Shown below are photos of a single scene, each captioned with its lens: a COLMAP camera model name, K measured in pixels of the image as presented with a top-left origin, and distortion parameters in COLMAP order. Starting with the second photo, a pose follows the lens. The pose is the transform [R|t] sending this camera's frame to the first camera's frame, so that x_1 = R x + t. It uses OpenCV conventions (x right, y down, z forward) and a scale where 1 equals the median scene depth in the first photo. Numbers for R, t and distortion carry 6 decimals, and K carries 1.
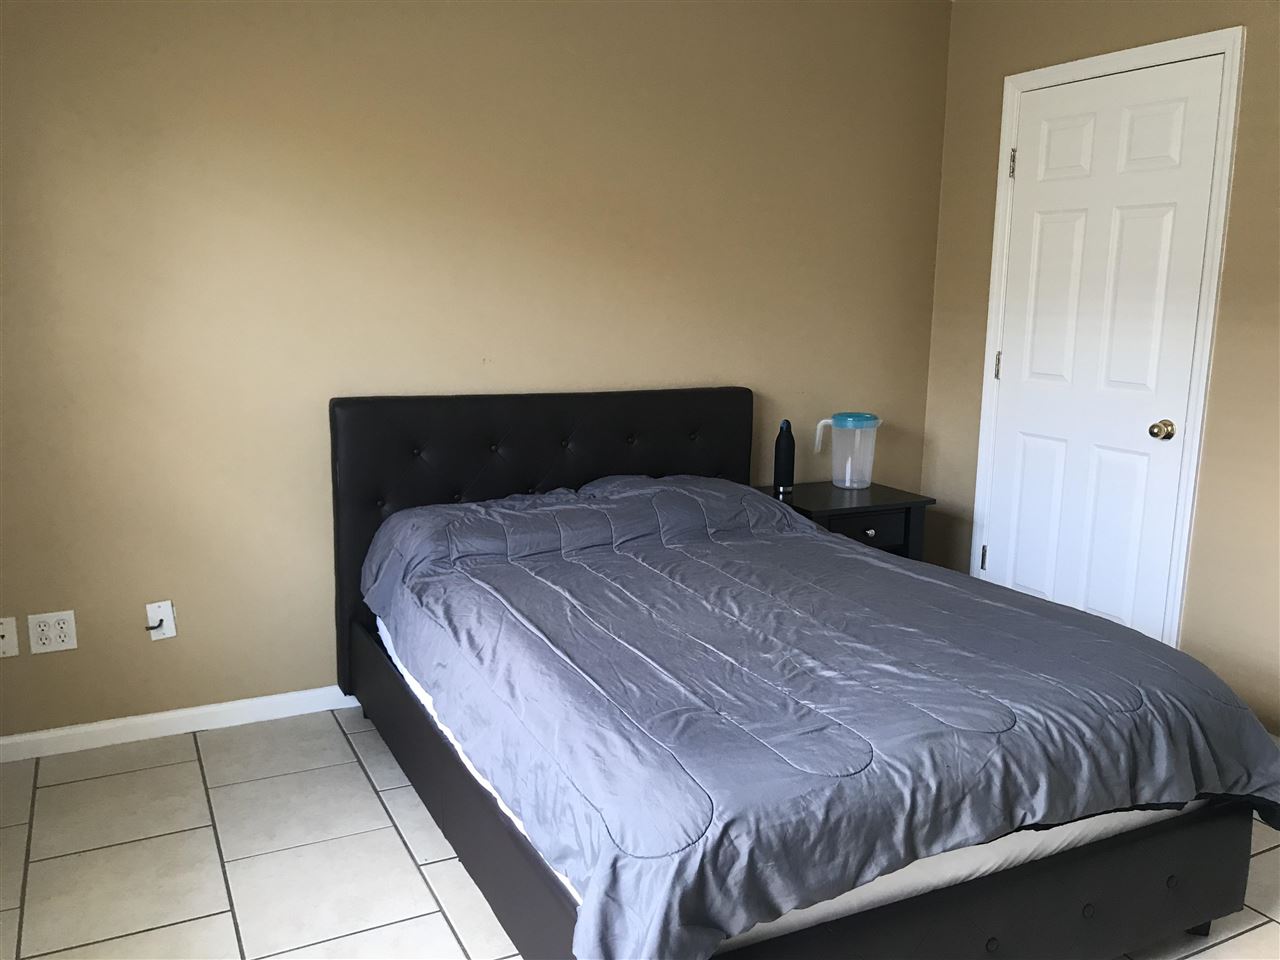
lens RADIAL K [[1057.2, 0, 636.8], [0, 1057.2, 485.5], [0, 0, 1]] dist [0.020676, -0.027799]
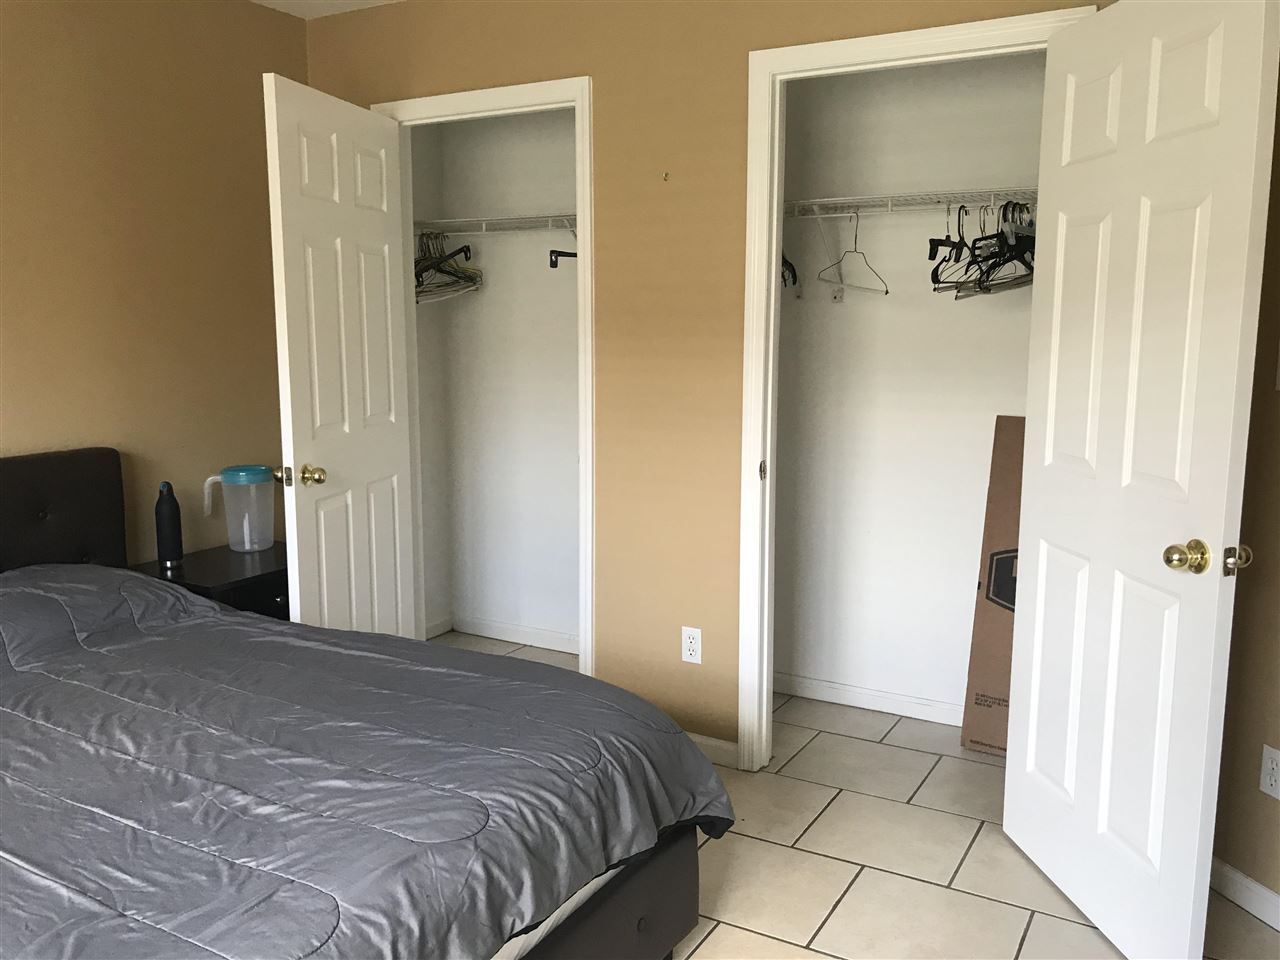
lens RADIAL K [[1057.2, 0, 647.1], [0, 1057.2, 472.9], [0, 0, 1]] dist [0.020676, -0.027799]
pose [[0.836909, -0.087887, 0.540240, 0.008695], [0.110109, 0.993880, -0.008888, -0.039414], [-0.536152, 0.066924, 0.841464, 0.138803]]
